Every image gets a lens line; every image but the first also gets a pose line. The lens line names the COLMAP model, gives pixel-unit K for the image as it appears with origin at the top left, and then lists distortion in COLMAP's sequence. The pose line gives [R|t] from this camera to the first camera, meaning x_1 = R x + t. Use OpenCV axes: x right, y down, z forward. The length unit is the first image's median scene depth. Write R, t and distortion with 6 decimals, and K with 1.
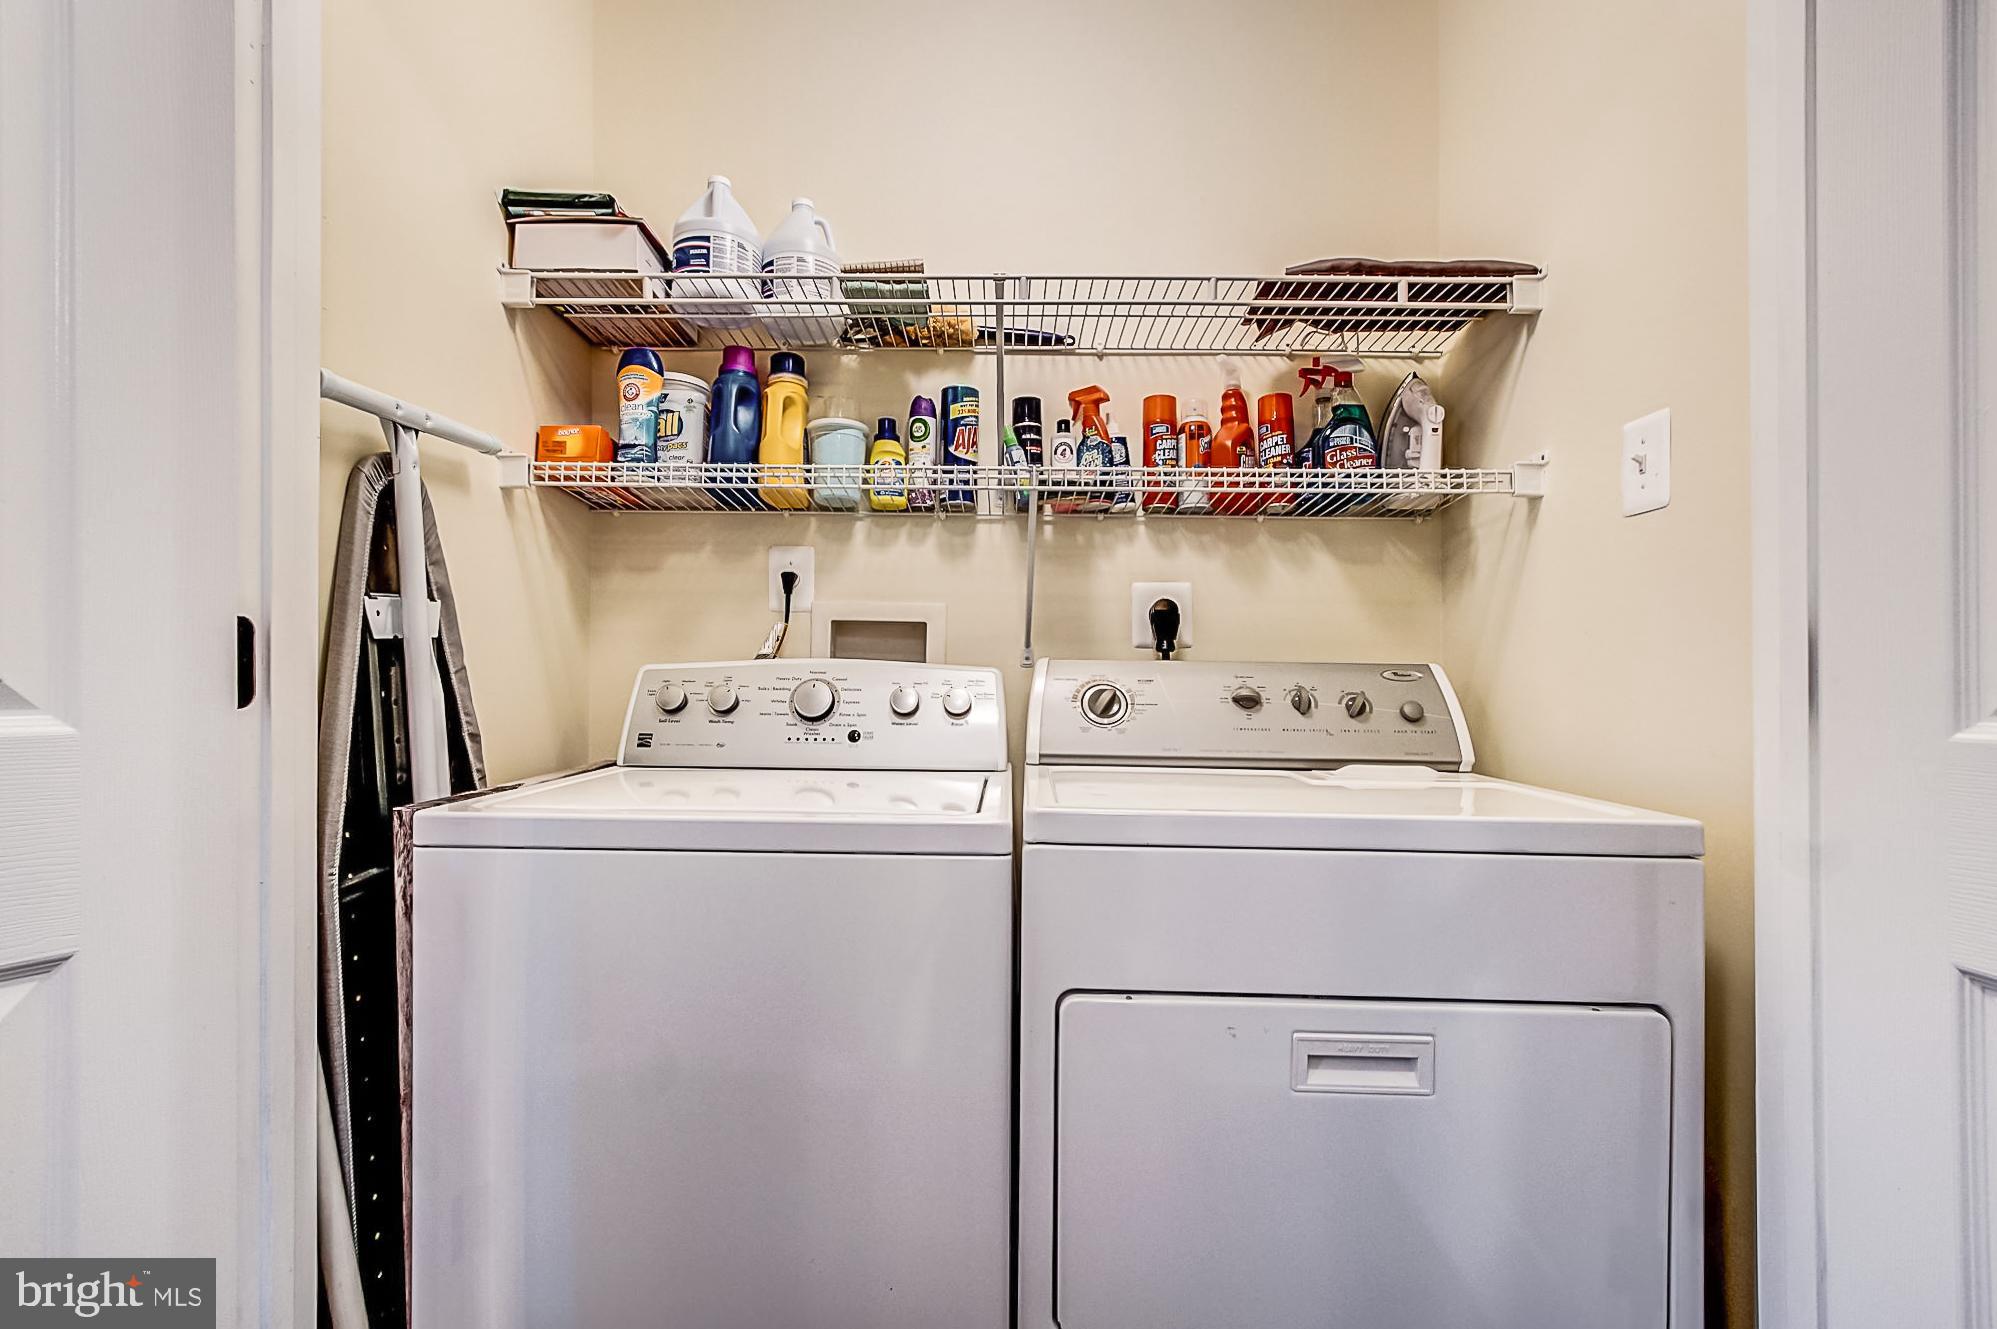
lens RADIAL K [[878.2, 0, 991.1], [0, 878.2, 662.1], [0, 0, 1]] dist [-0.001297, -0.000140]
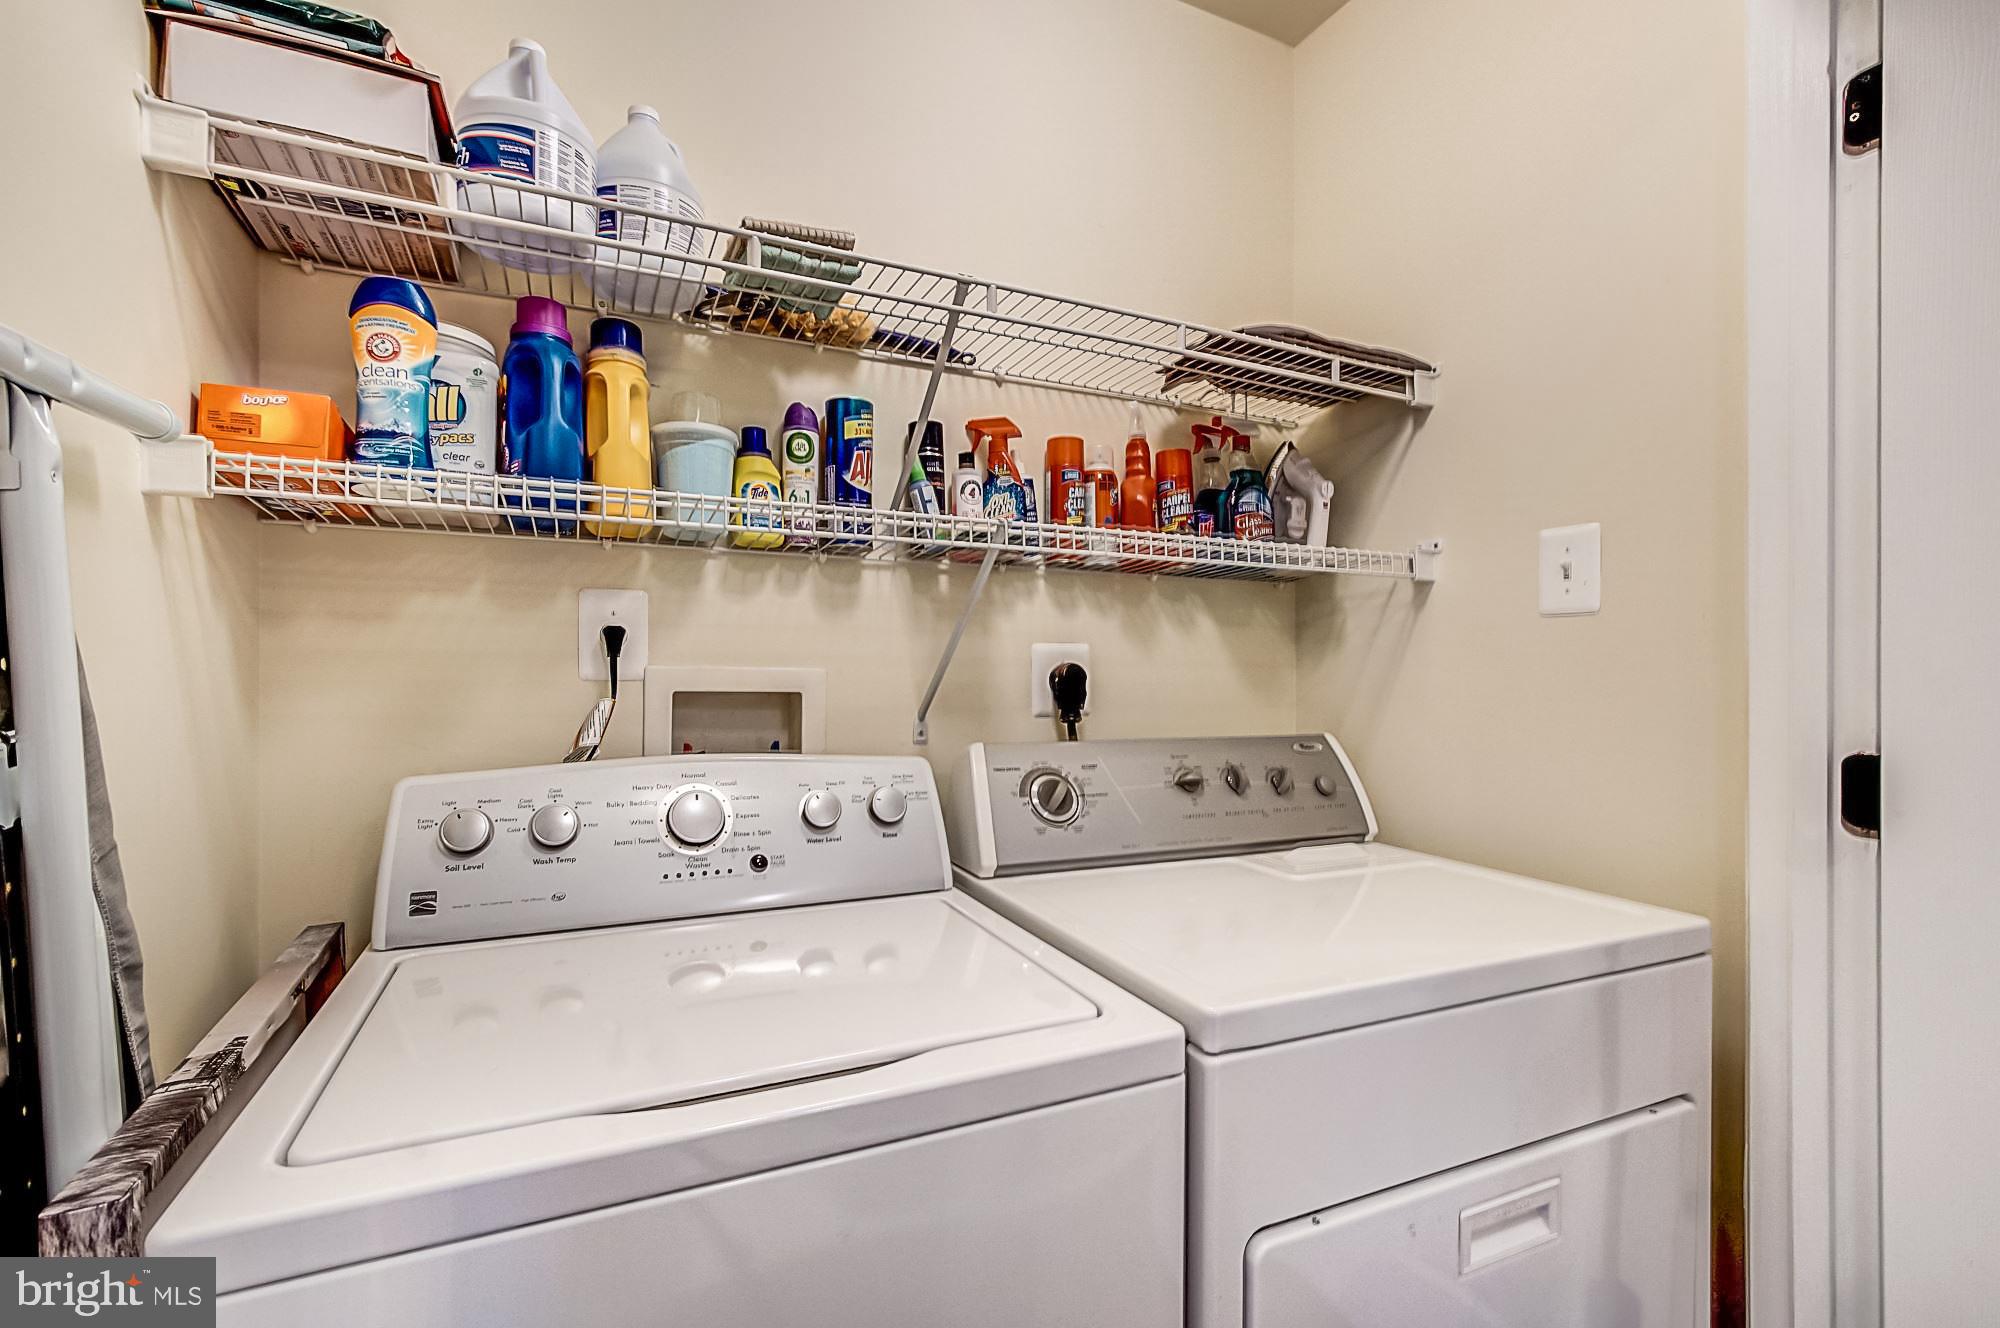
lens RADIAL K [[879.5, 0, 992.6], [0, 879.5, 661.6], [0, 0, 1]] dist [-0.001297, -0.000140]
pose [[0.900318, -0.001502, 0.435231, -0.270396], [-0.003787, 0.999929, 0.011285, -0.085316], [-0.435217, -0.011808, 0.900248, 0.226552]]
